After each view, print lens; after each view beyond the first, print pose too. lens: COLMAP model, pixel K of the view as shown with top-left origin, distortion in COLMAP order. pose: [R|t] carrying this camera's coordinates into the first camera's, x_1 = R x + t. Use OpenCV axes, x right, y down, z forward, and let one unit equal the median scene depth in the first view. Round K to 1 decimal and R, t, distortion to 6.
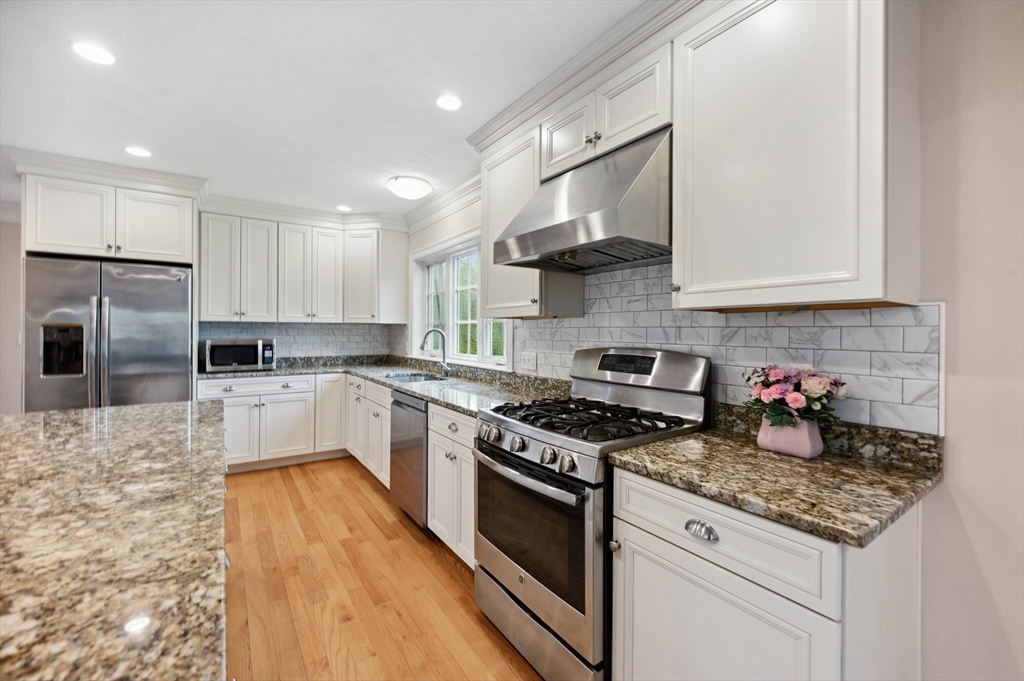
lens RADIAL K [[419.6, 0, 518.9], [0, 419.6, 333.6], [0, 0, 1]] dist [-0.005234, 0.001839]
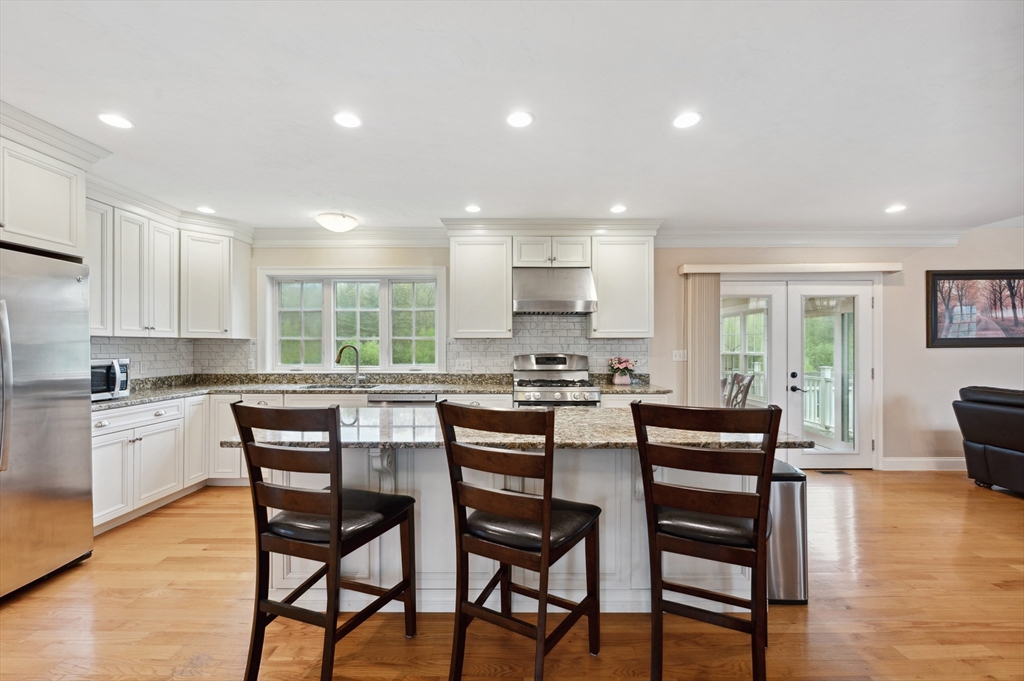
lens RADIAL K [[419.6, 0, 513.2], [0, 419.6, 346.1], [0, 0, 1]] dist [-0.005234, 0.001839]
pose [[0.579218, -0.007678, 0.815137, -1.372189], [0.007878, 0.999962, 0.003821, -0.012614], [-0.815135, 0.004208, 0.579256, -0.089549]]
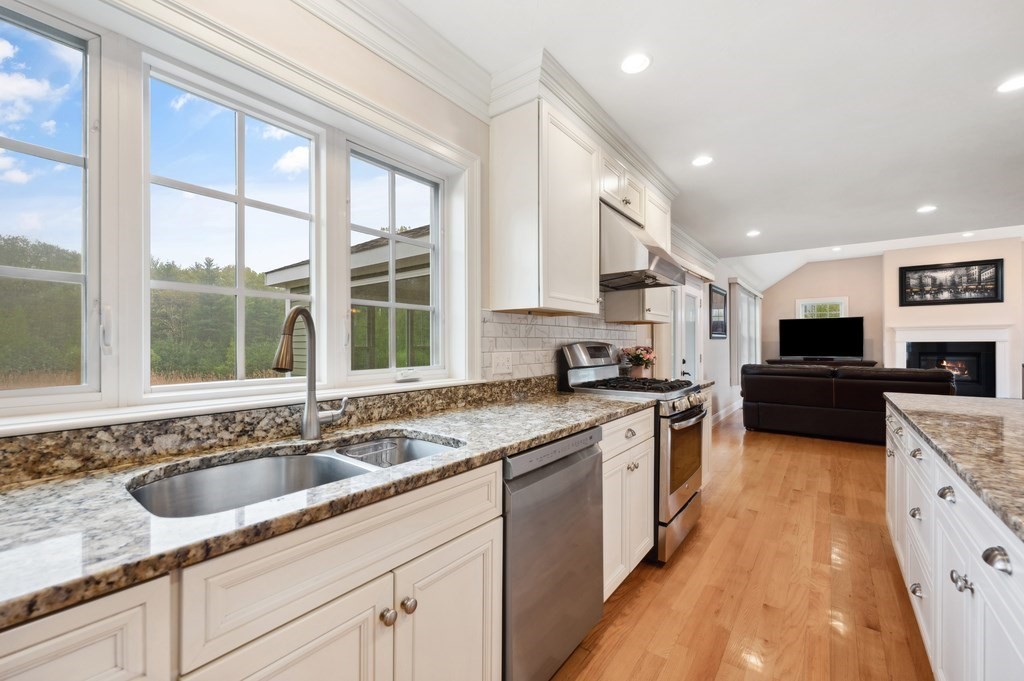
lens RADIAL K [[419.6, 0, 513.2], [0, 419.6, 341.7], [0, 0, 1]] dist [-0.005234, 0.001839]
pose [[-0.301769, -0.004013, 0.953373, -0.886628], [0.000375, 0.999991, 0.004327, 0.024283], [-0.953381, 0.001663, -0.301765, 1.443457]]
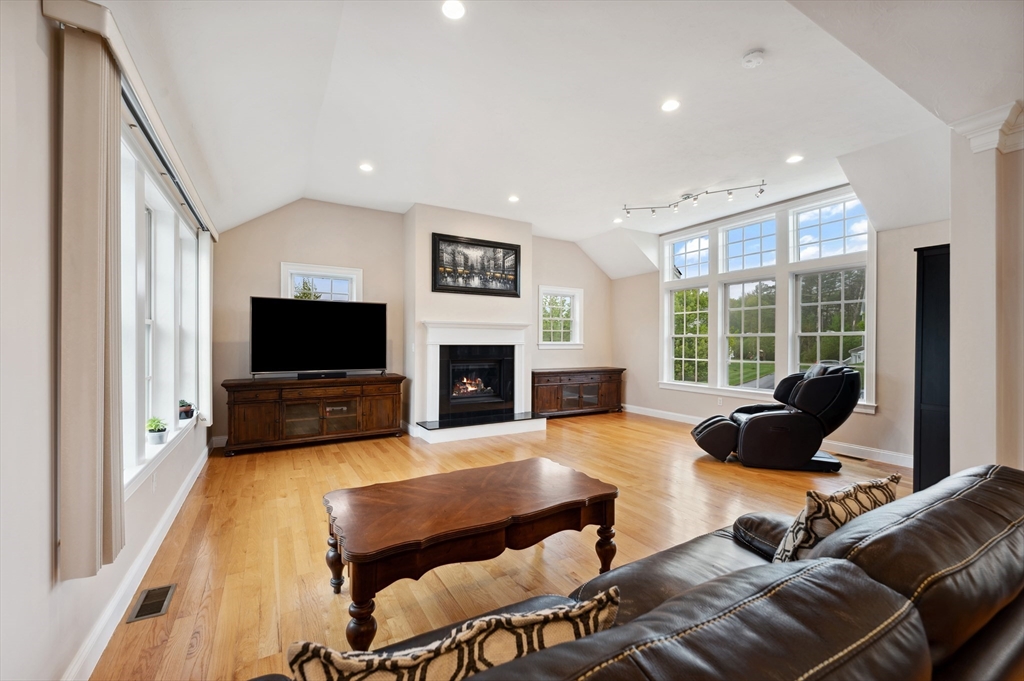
lens RADIAL K [[419.6, 0, 516.8], [0, 419.6, 344.3], [0, 0, 1]] dist [-0.005234, 0.001839]
pose [[-0.997187, -0.015659, 0.073297, 0.933947], [-0.015220, 0.999863, 0.006550, 0.018160], [-0.073390, 0.005416, -0.997289, -0.504996]]
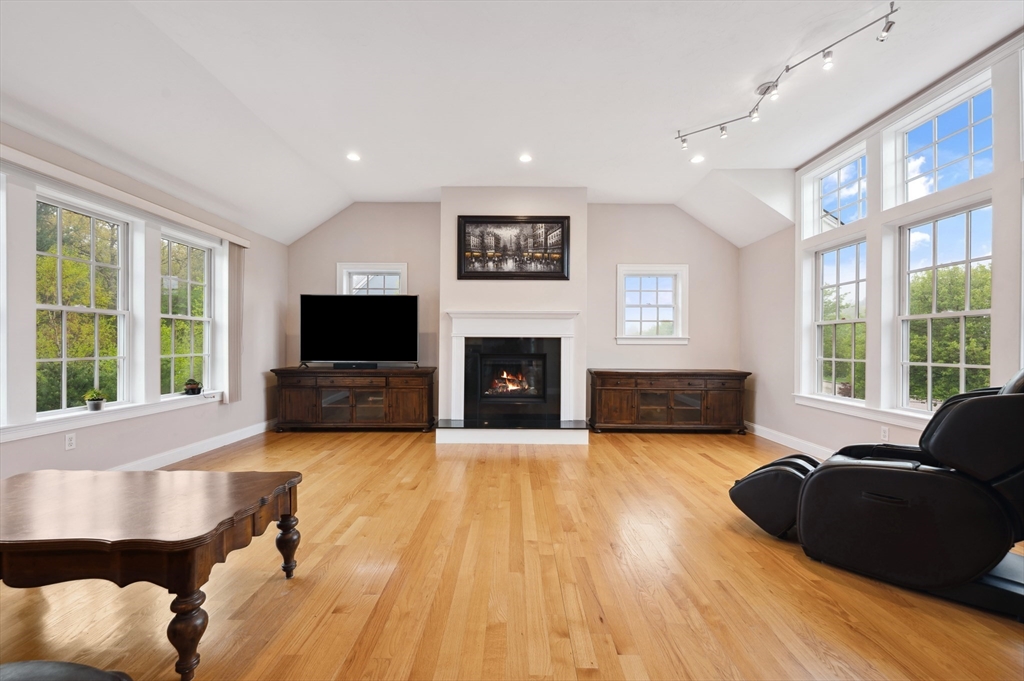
lens RADIAL K [[419.6, 0, 505.9], [0, 419.6, 345.0], [0, 0, 1]] dist [-0.005234, 0.001839]
pose [[-0.814486, -0.017164, 0.579929, 0.062697], [-0.013056, 0.999851, 0.011256, 0.060265], [-0.580036, 0.001596, -0.814589, -1.233175]]
